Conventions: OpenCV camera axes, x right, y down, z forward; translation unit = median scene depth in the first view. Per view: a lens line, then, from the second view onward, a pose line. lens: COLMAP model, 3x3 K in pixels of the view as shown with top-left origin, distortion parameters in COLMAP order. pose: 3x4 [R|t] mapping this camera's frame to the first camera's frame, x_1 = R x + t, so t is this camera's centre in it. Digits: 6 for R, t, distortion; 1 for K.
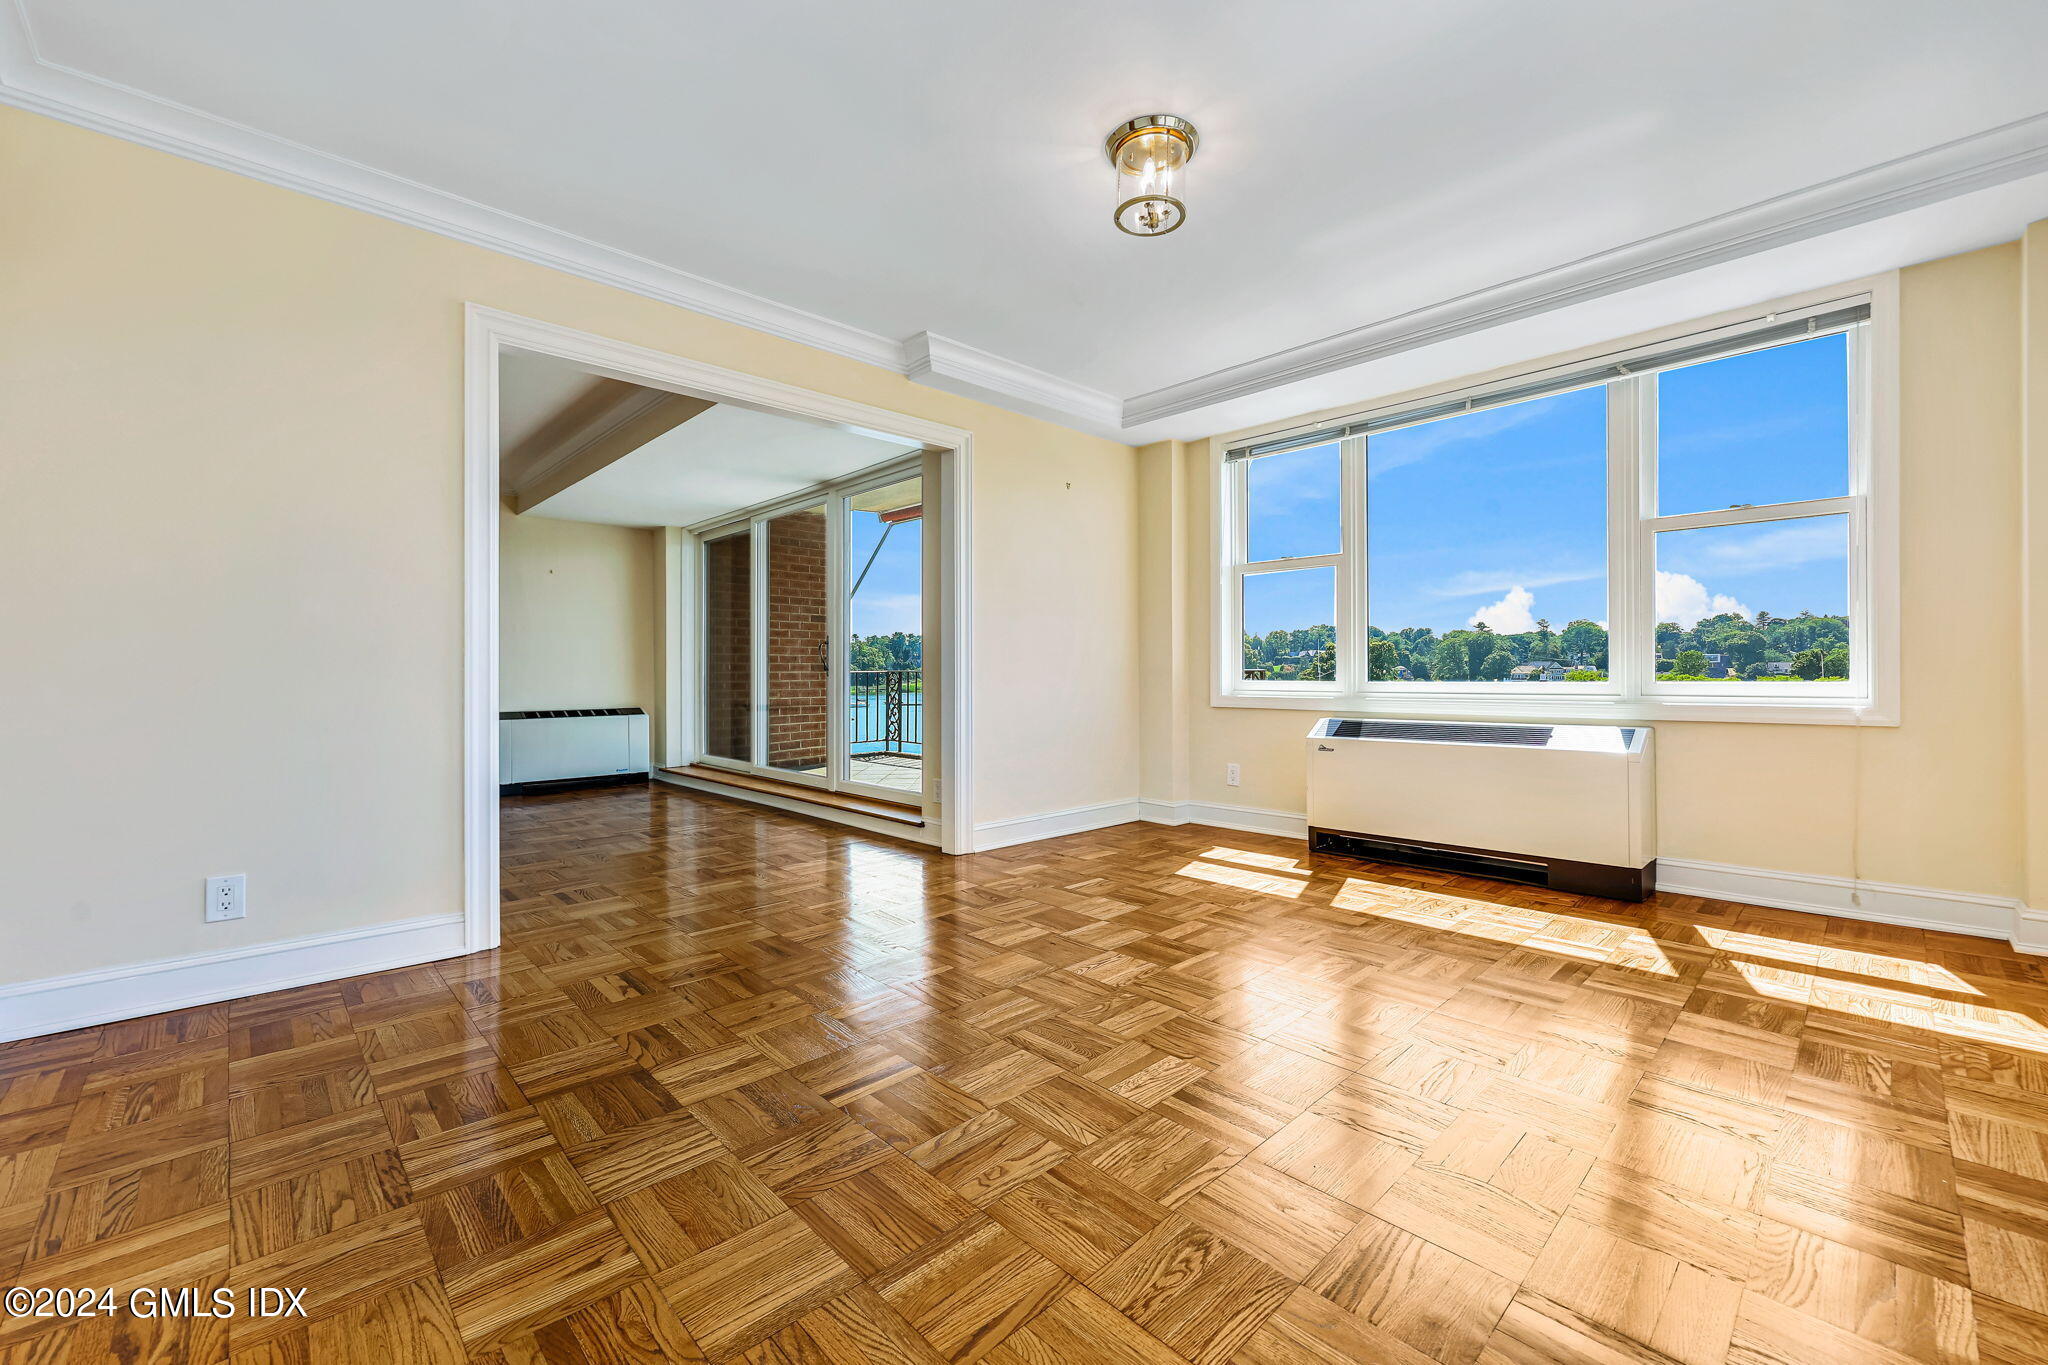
lens RADIAL K [[830.6, 0, 1022.6], [0, 830.6, 669.9], [0, 0, 1]] dist [-0.000194, -0.000107]
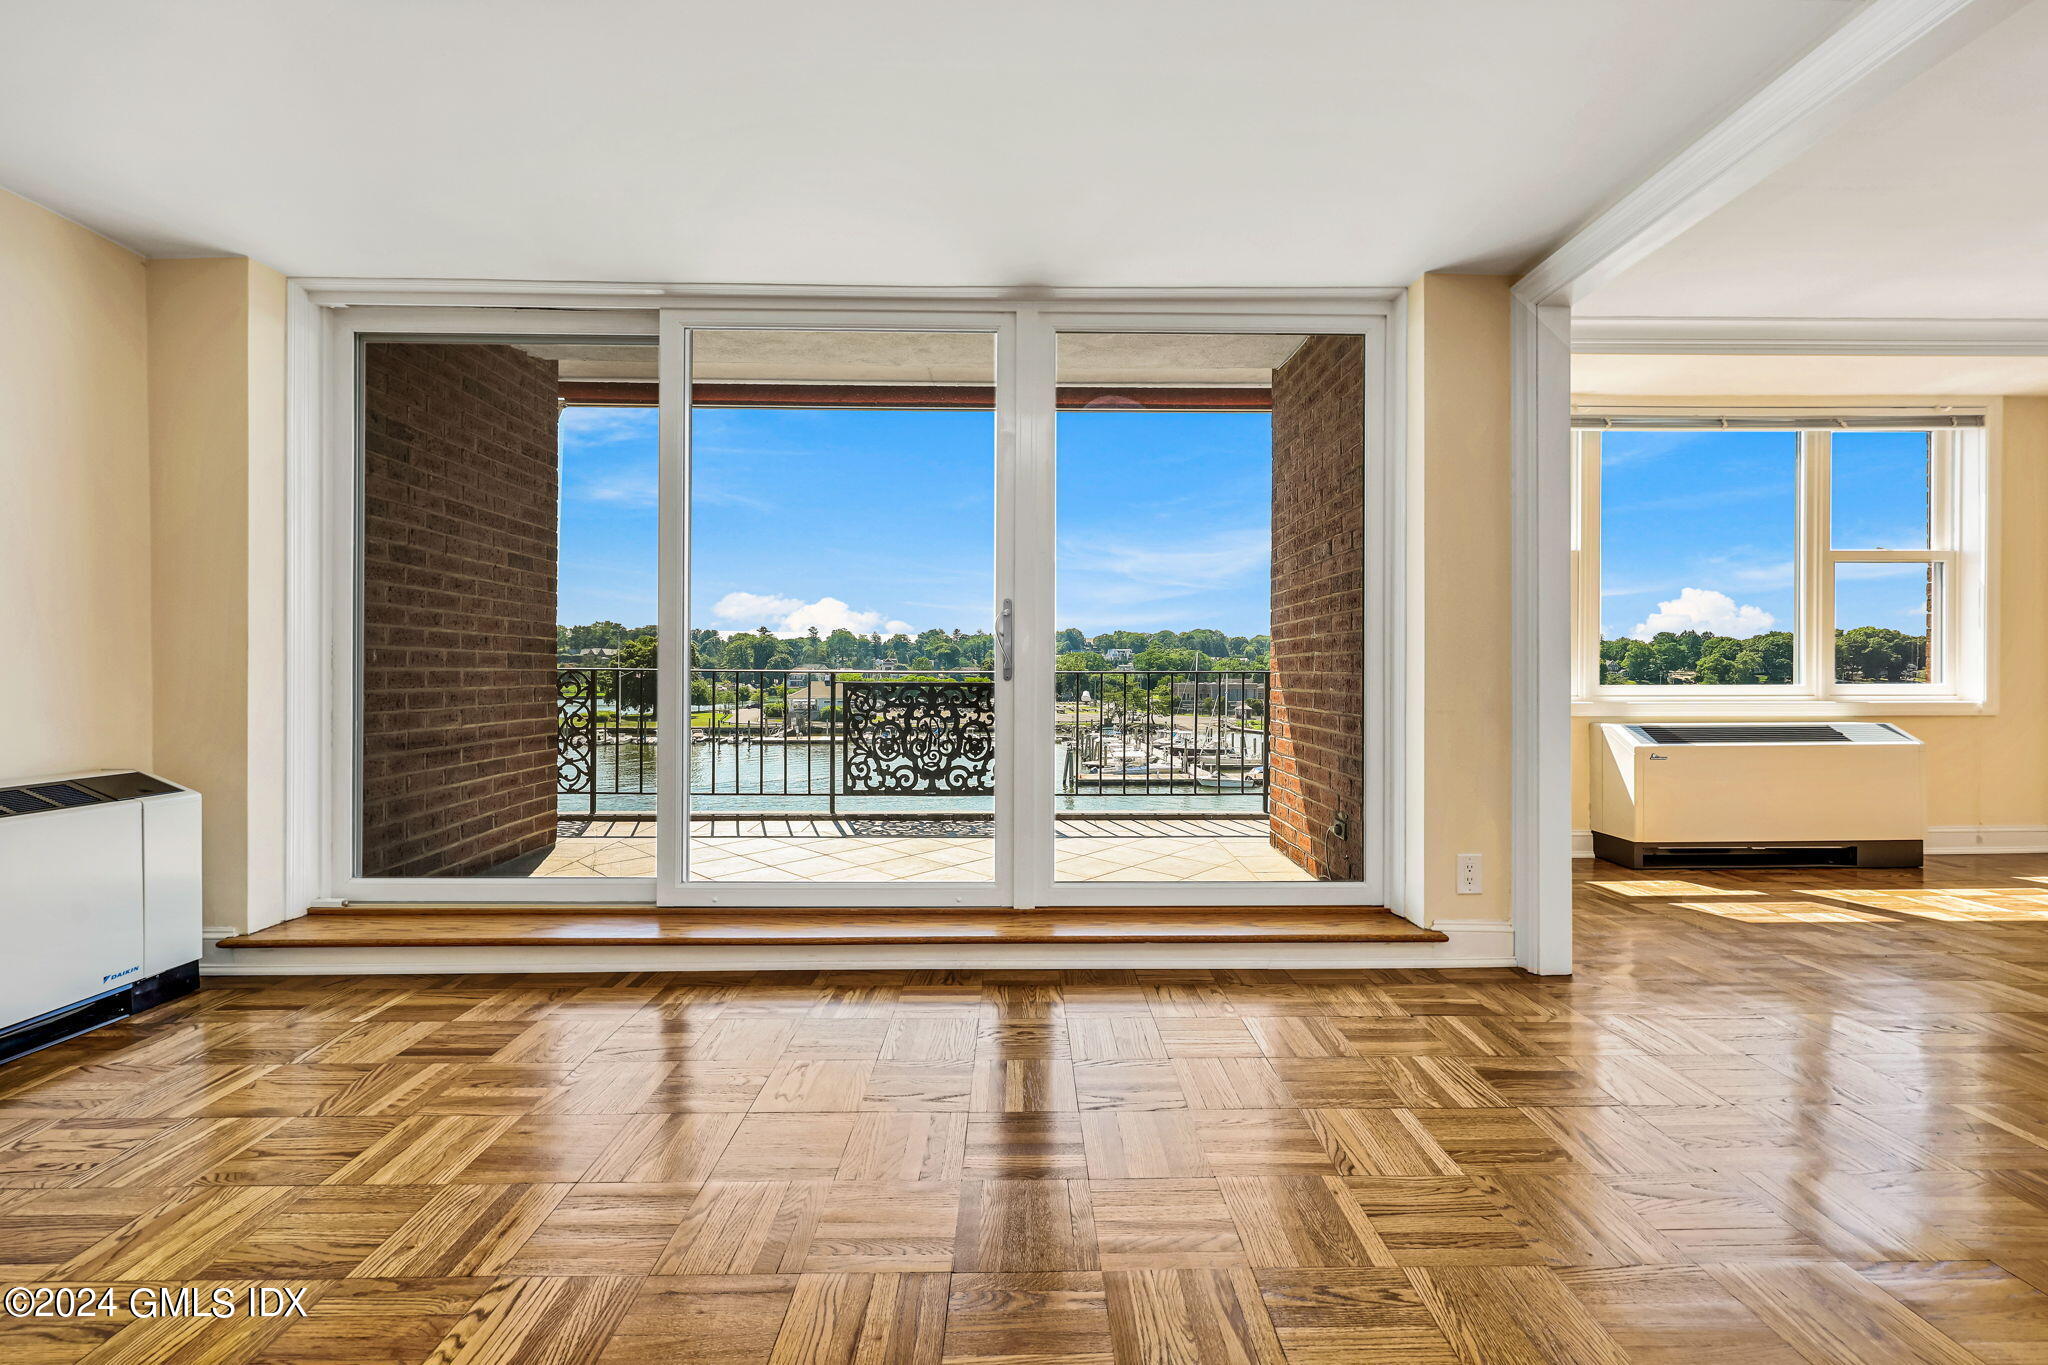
lens RADIAL K [[830.6, 0, 1030.7], [0, 830.6, 684.4], [0, 0, 1]] dist [-0.000194, -0.000107]
pose [[0.679173, -0.005540, 0.733957, -0.503792], [-0.007143, 0.999874, 0.014156, 0.002438], [-0.733943, -0.014857, 0.679048, 0.555811]]
